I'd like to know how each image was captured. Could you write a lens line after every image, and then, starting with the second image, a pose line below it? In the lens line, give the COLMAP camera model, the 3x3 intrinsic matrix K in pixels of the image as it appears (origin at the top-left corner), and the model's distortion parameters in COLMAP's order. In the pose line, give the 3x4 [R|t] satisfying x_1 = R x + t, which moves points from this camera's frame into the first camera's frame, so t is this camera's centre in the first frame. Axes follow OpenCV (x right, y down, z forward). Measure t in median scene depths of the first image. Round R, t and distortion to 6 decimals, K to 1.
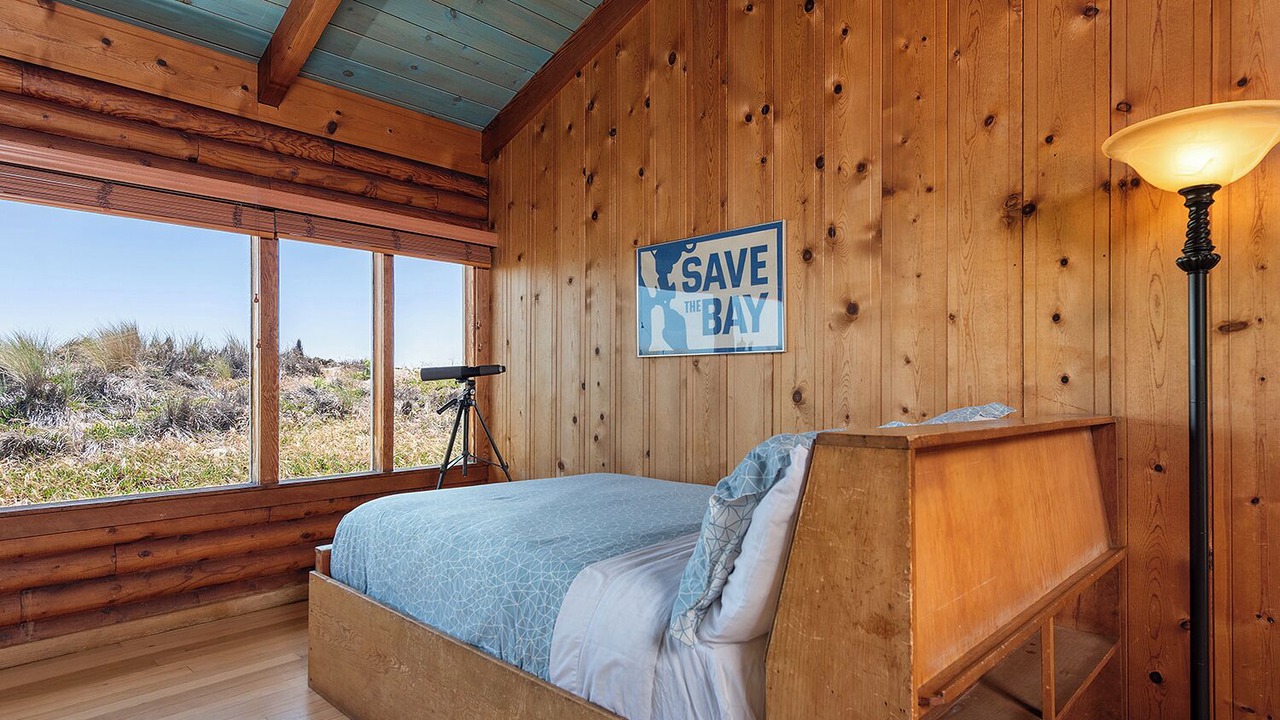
lens RADIAL K [[691.3, 0, 637.1], [0, 691.3, 382.7], [0, 0, 1]] dist [0.015467, -0.001315]
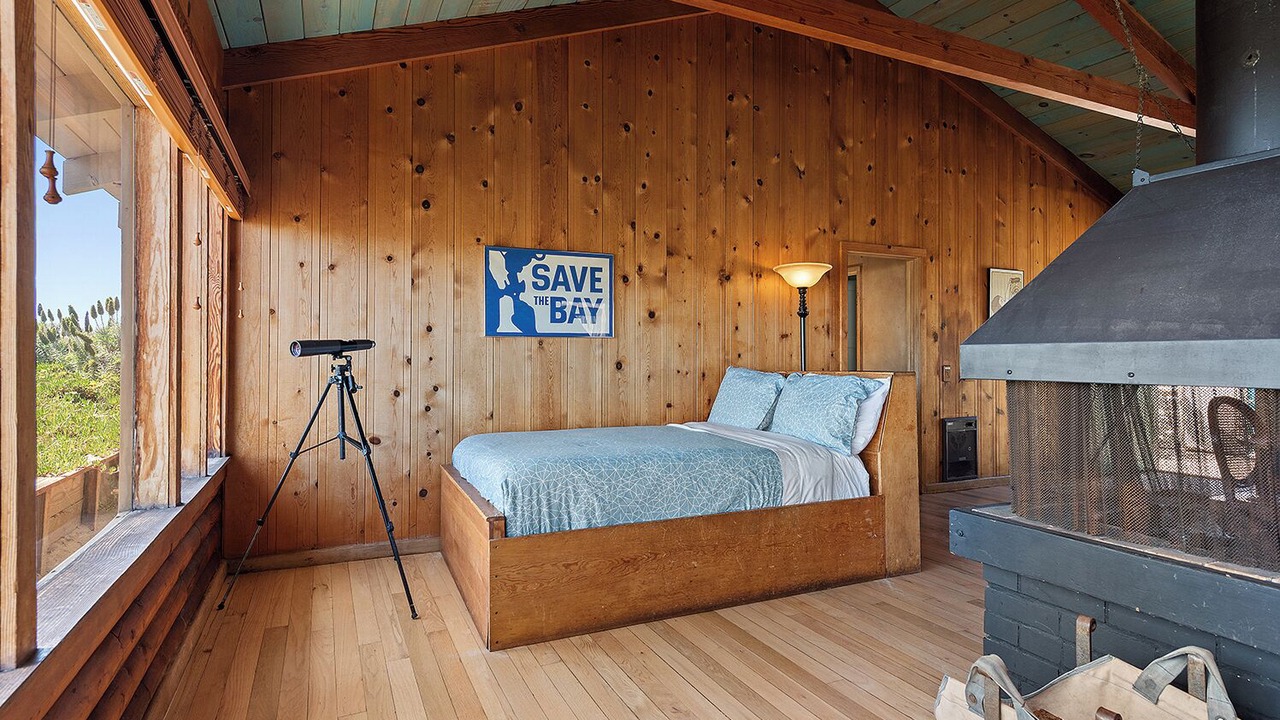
lens RADIAL K [[691.3, 0, 639.4], [0, 691.3, 350.7], [0, 0, 1]] dist [0.015467, -0.001315]
pose [[0.354557, 0.007339, 0.935005, -1.164010], [0.001900, 0.999961, -0.008569, -0.001263], [-0.935032, 0.004815, 0.354530, 0.362087]]
